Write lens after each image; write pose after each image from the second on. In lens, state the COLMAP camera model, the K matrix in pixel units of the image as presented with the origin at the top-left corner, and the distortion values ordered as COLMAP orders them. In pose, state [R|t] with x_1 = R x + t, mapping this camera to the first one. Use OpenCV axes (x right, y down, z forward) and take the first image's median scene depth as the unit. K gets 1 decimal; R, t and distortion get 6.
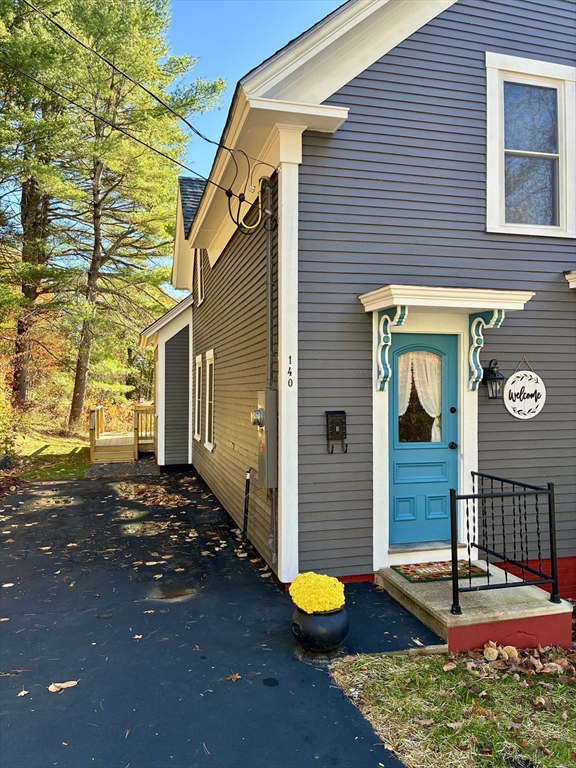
lens RADIAL K [[577.8, 0, 288.0], [0, 577.8, 384.0], [0, 0, 1]] dist [0.083307, -0.114143]
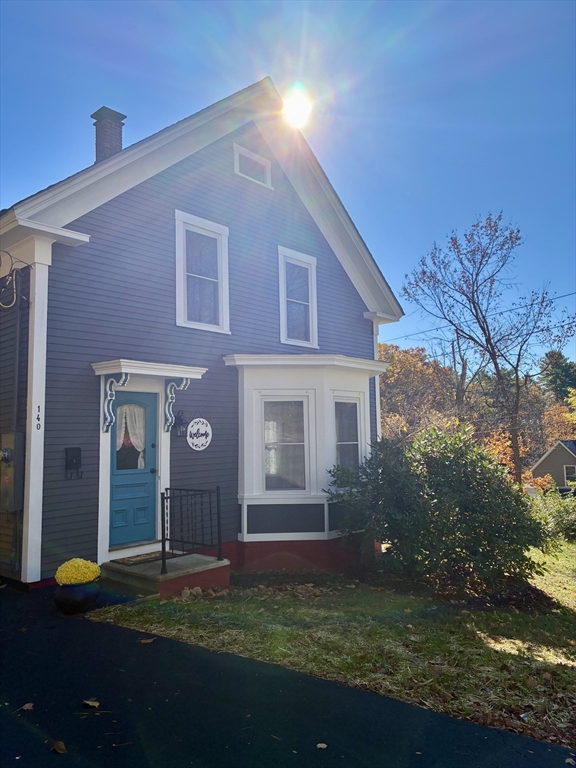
lens RADIAL K [[577.8, 0, 288.0], [0, 577.8, 384.0], [0, 0, 1]] dist [0.083307, -0.114143]
pose [[0.835955, 0.035711, 0.547635, -0.239832], [0.013514, 0.996239, -0.085593, 0.021763], [-0.548632, 0.078953, 0.832328, -0.401703]]
